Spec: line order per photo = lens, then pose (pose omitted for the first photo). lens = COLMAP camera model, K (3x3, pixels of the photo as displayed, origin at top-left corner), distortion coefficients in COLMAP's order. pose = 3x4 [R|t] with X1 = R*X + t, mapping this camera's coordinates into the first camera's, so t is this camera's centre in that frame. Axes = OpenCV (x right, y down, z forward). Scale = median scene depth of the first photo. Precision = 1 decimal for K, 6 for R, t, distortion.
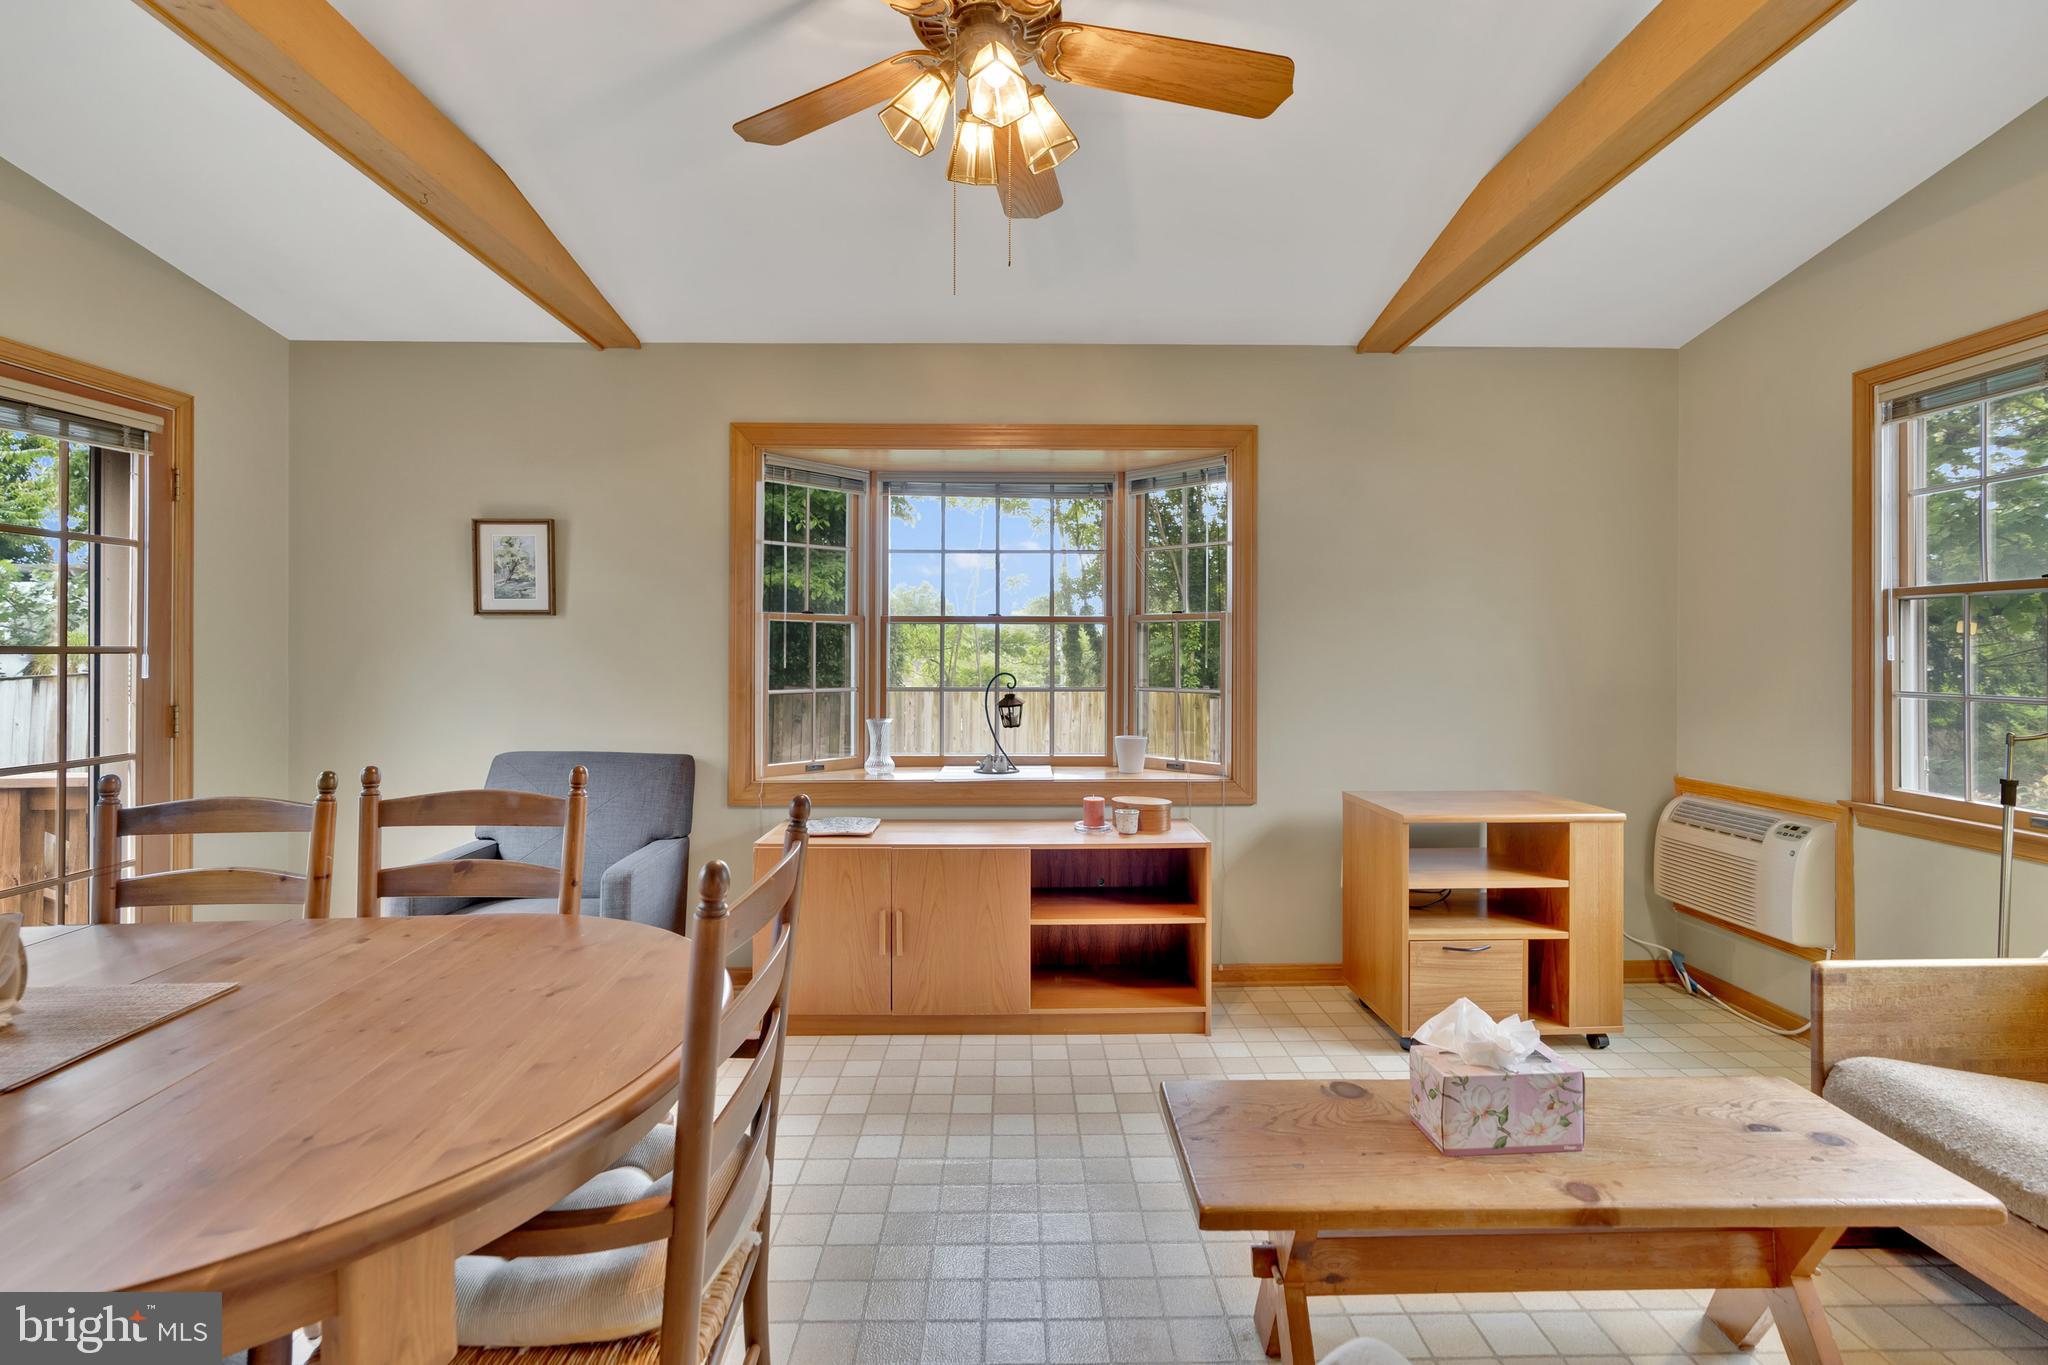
lens RADIAL K [[951.9, 0, 1039.6], [0, 951.9, 644.8], [0, 0, 1]] dist [-0.001013, 0.000741]
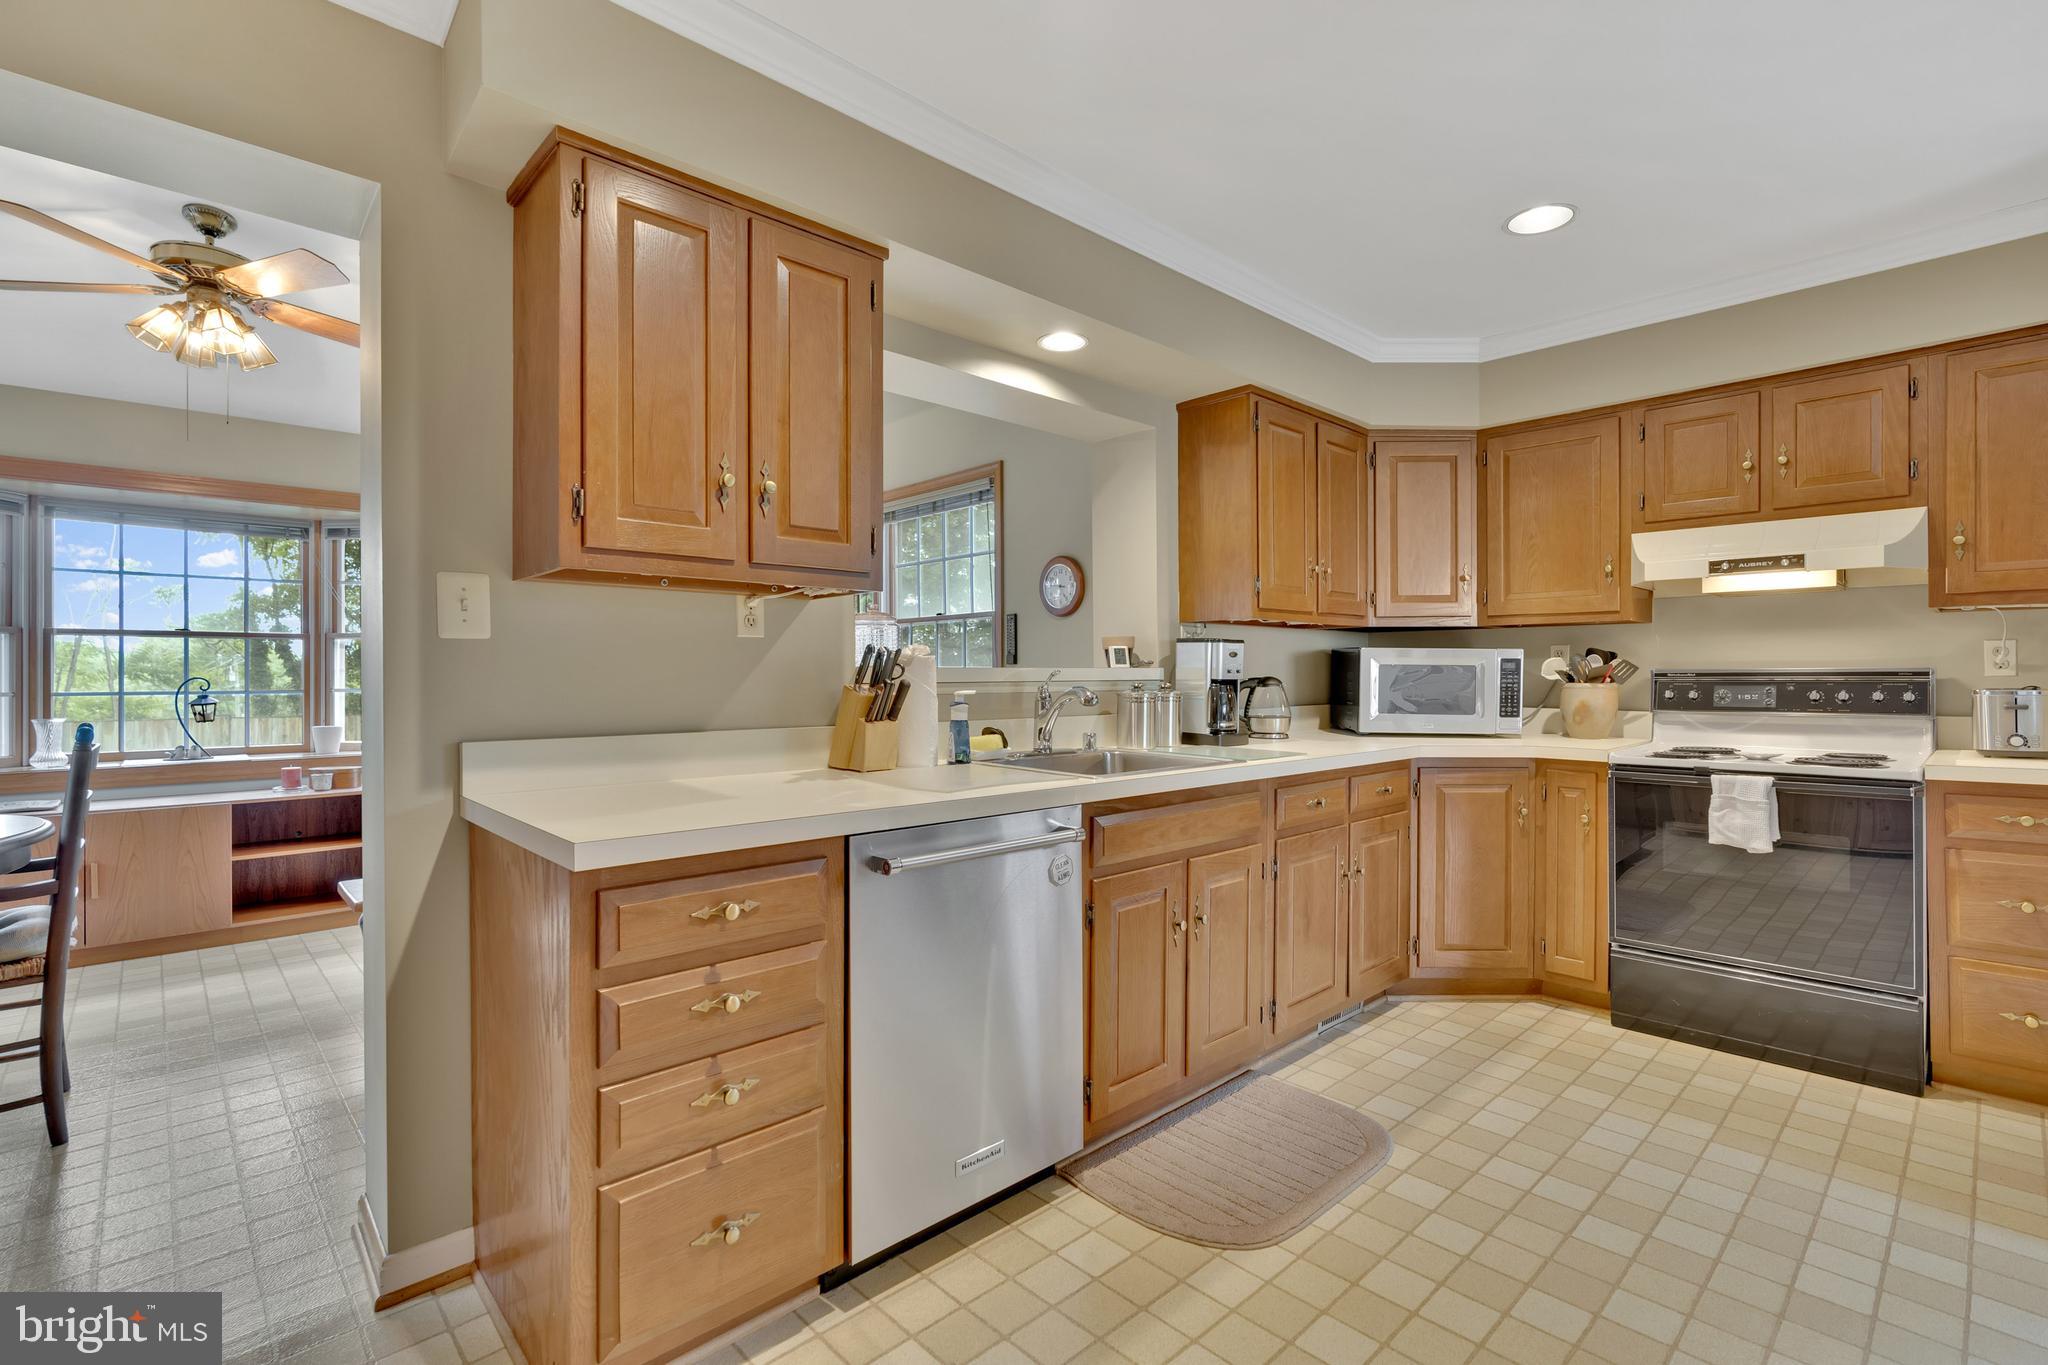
lens RADIAL K [[923.3, 0, 1036.1], [0, 923.3, 683.5], [0, 0, 1]] dist [-0.003395, 0.000207]
pose [[0.739554, -0.004443, 0.673082, -0.034563], [-0.001718, 0.999963, 0.008488, 0.024173], [-0.673095, -0.007433, 0.739519, -0.573453]]
